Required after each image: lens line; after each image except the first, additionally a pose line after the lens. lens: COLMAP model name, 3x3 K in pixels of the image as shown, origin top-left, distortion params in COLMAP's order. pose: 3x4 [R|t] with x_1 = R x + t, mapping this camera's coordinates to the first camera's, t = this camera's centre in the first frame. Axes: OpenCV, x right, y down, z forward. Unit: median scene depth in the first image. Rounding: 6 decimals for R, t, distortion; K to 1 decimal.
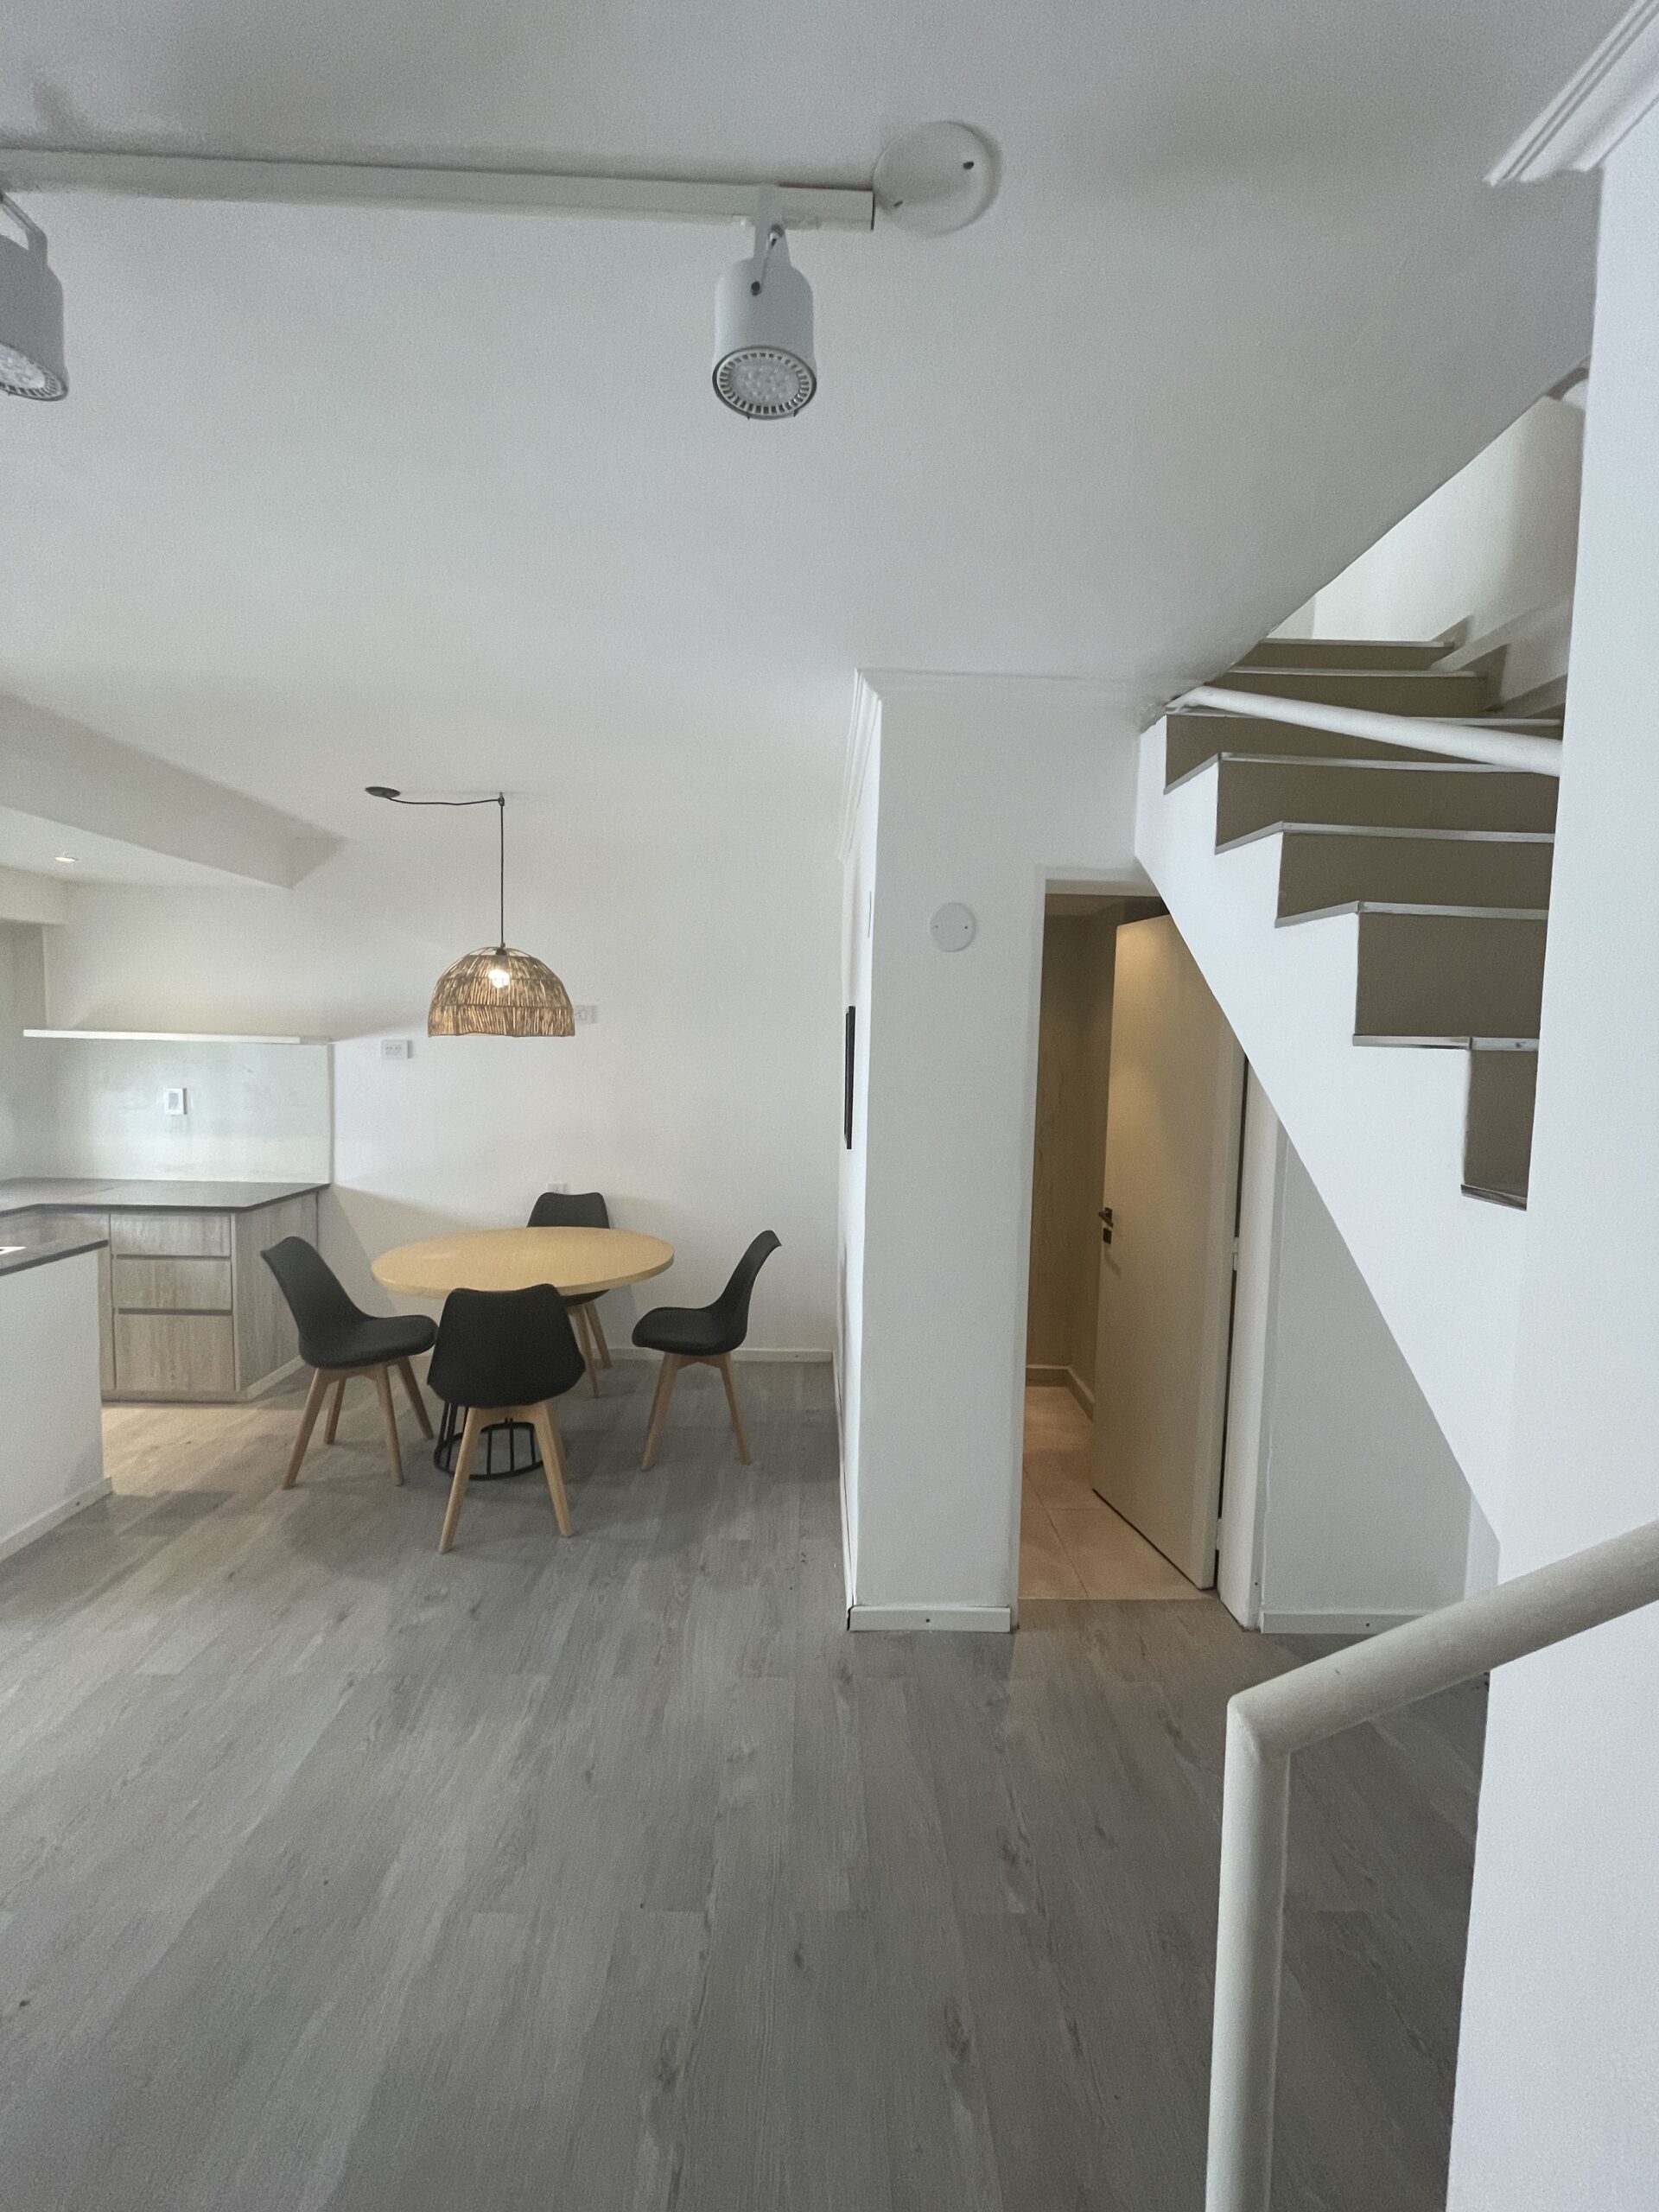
lens RADIAL K [[898.3, 0, 834.8], [0, 898.3, 1108.1], [0, 0, 1]] dist [-0.000083, 0.000153]
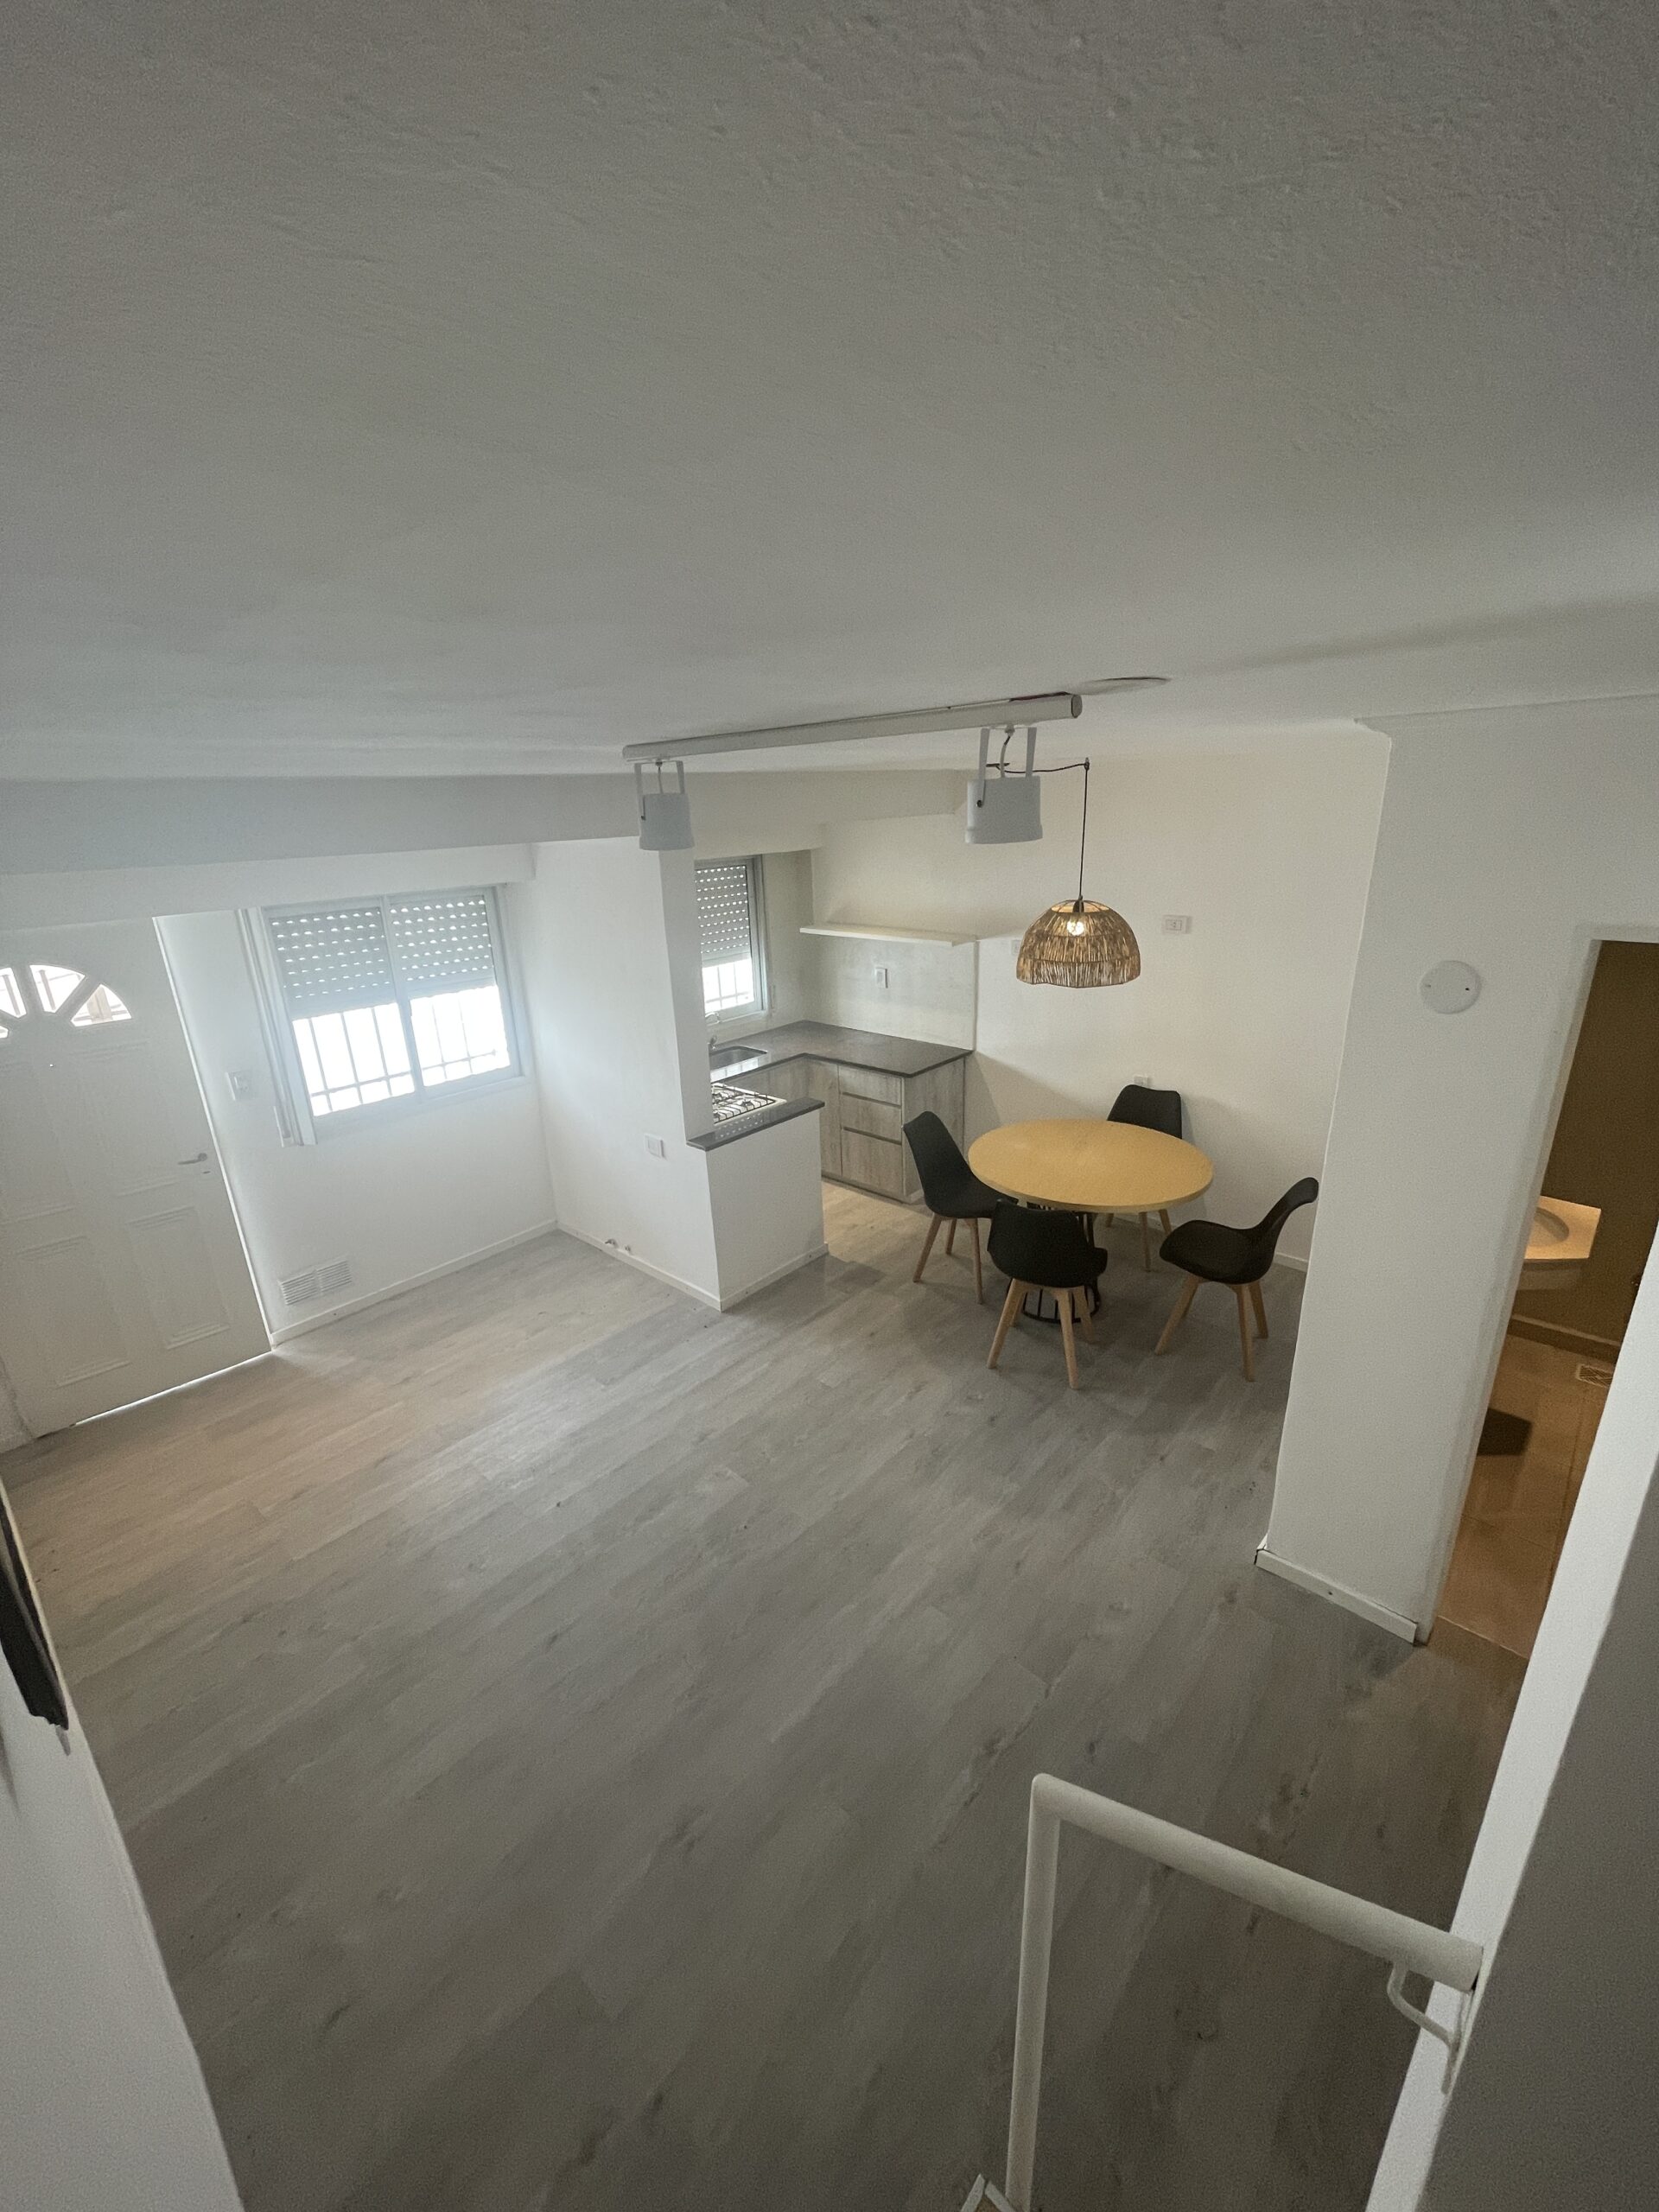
lens RADIAL K [[898.3, 0, 834.8], [0, 898.3, 1108.1], [0, 0, 1]] dist [-0.000083, 0.000153]
pose [[0.727138, 0.175754, -0.663612, 0.224189], [0.002119, 0.966093, 0.258186, -0.234543], [0.686488, -0.189143, 0.702111, -0.073473]]
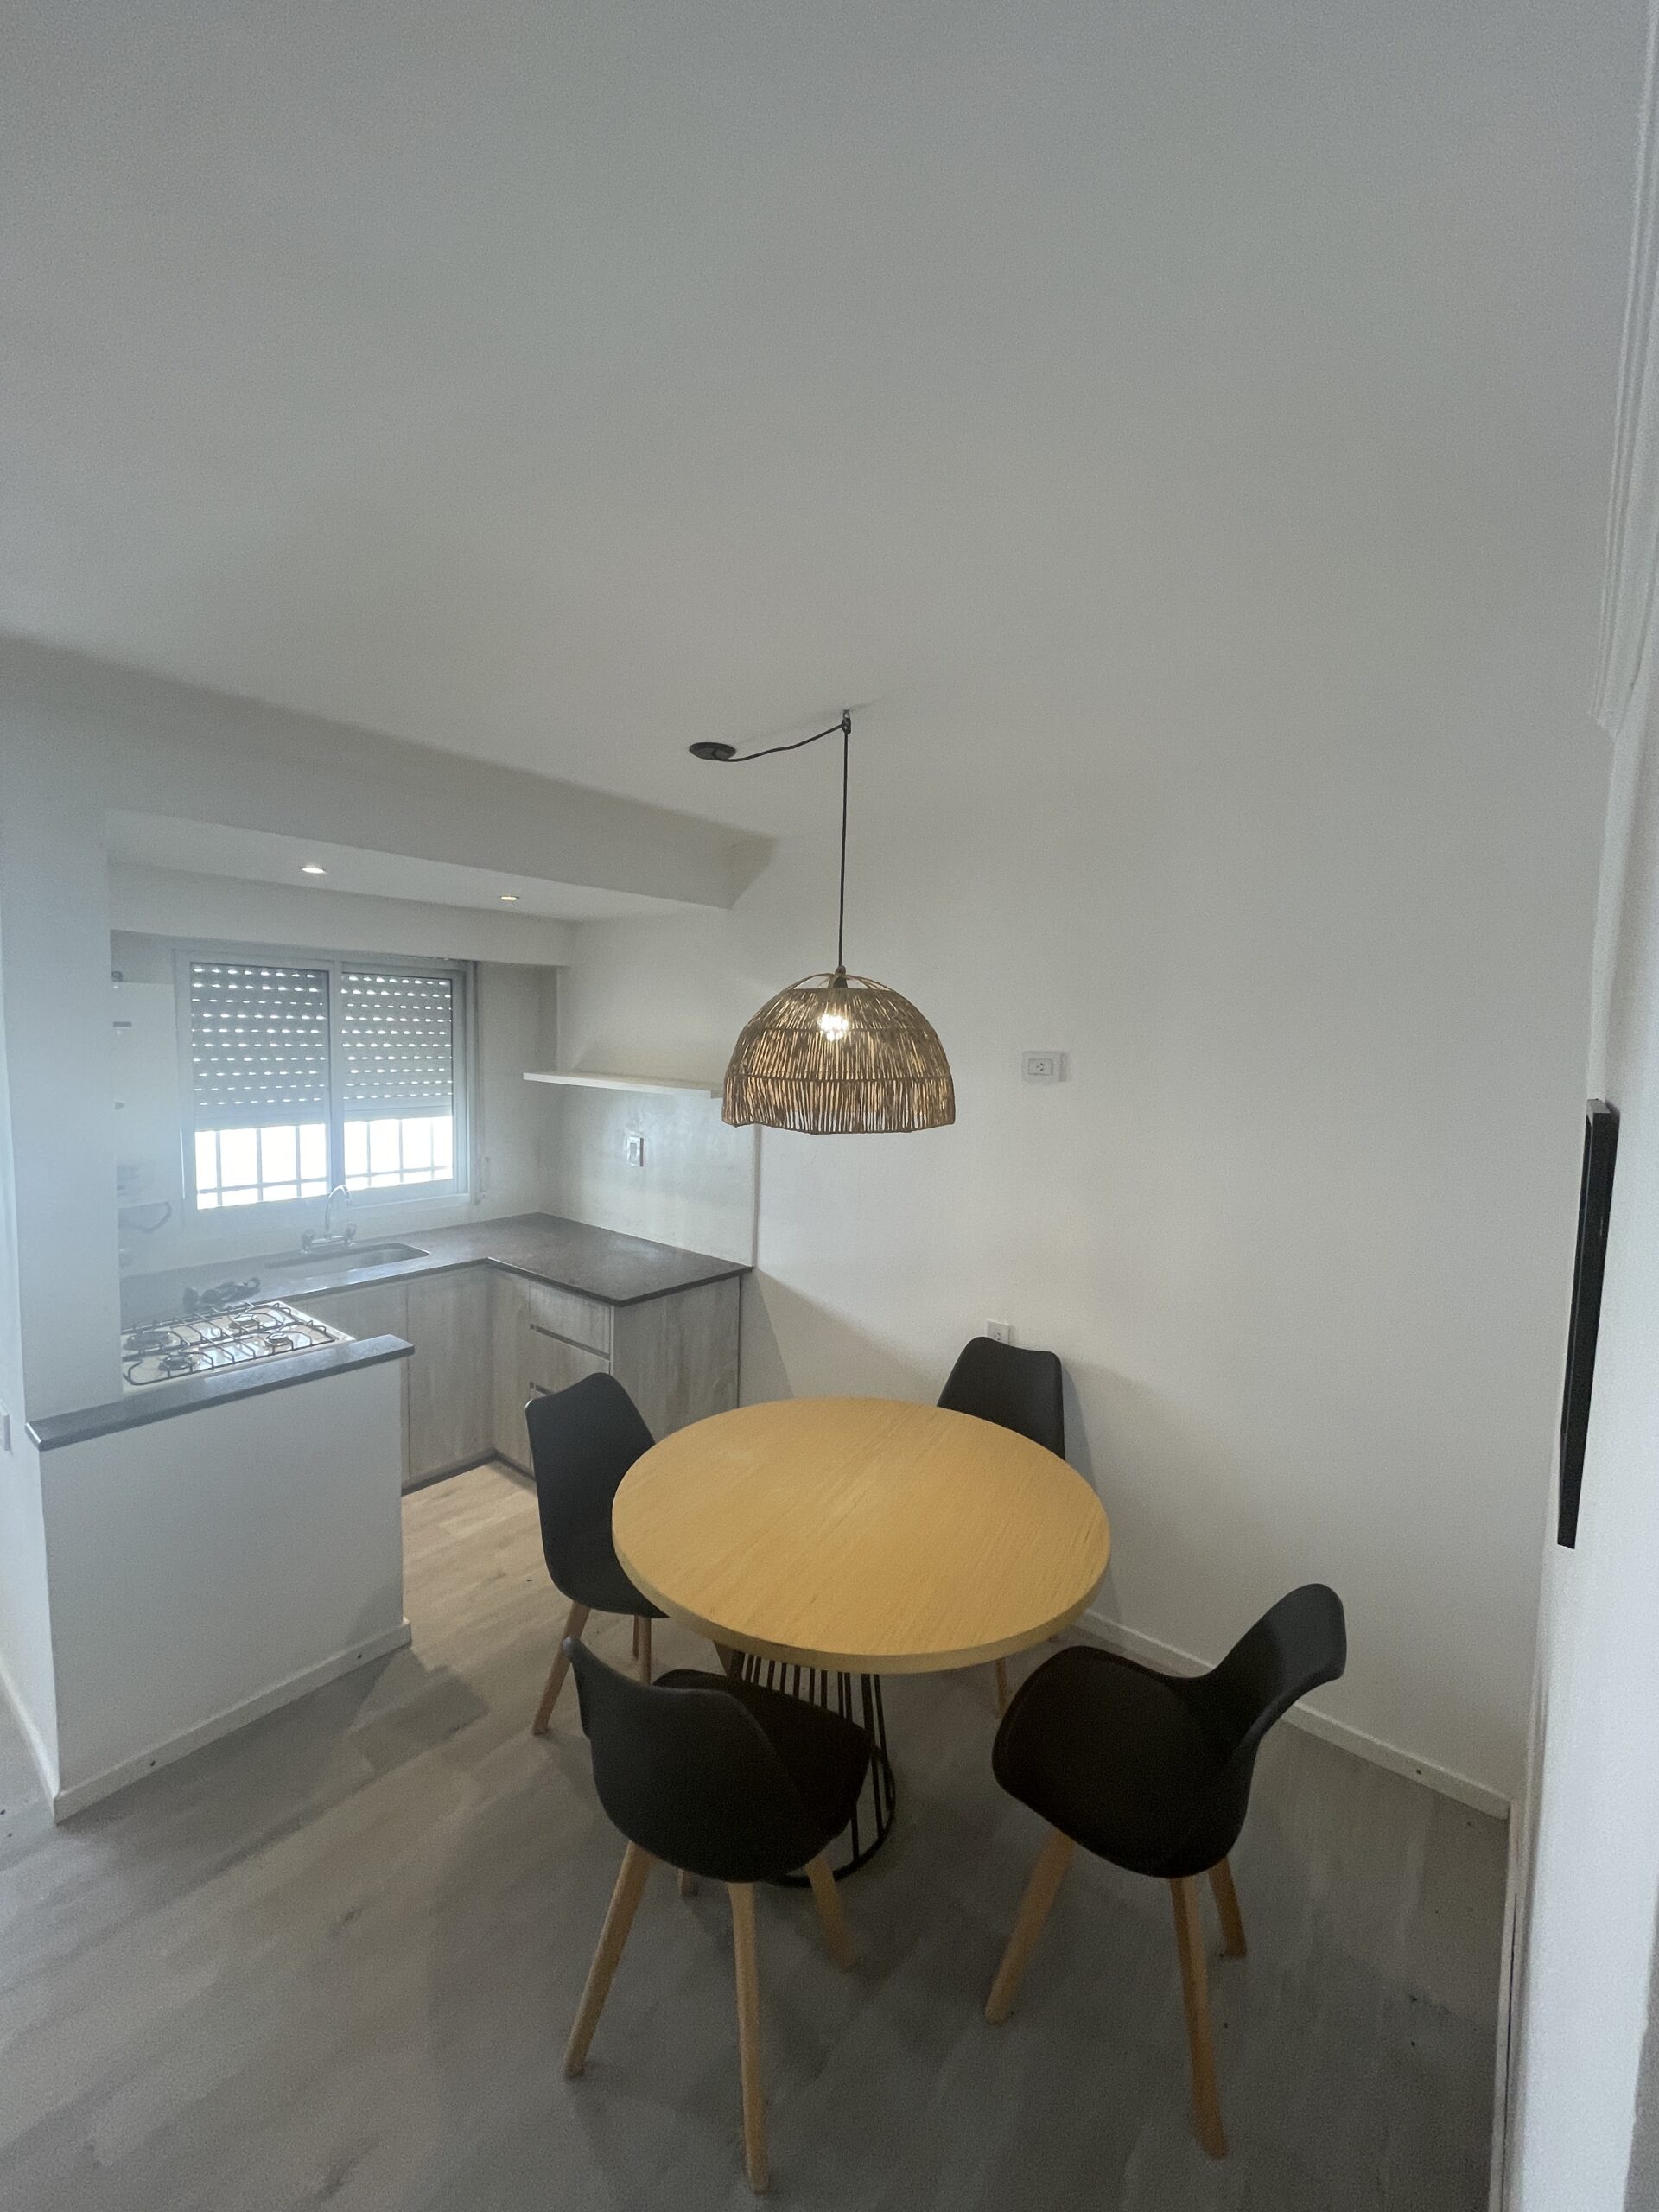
lens RADIAL K [[898.3, 0, 834.8], [0, 898.3, 1108.1], [0, 0, 1]] dist [-0.000083, 0.000153]
pose [[0.764007, 0.053252, -0.643007, 0.015039], [-0.058254, 0.998211, 0.013452, -0.105137], [0.642573, 0.027180, 0.765743, 0.585103]]
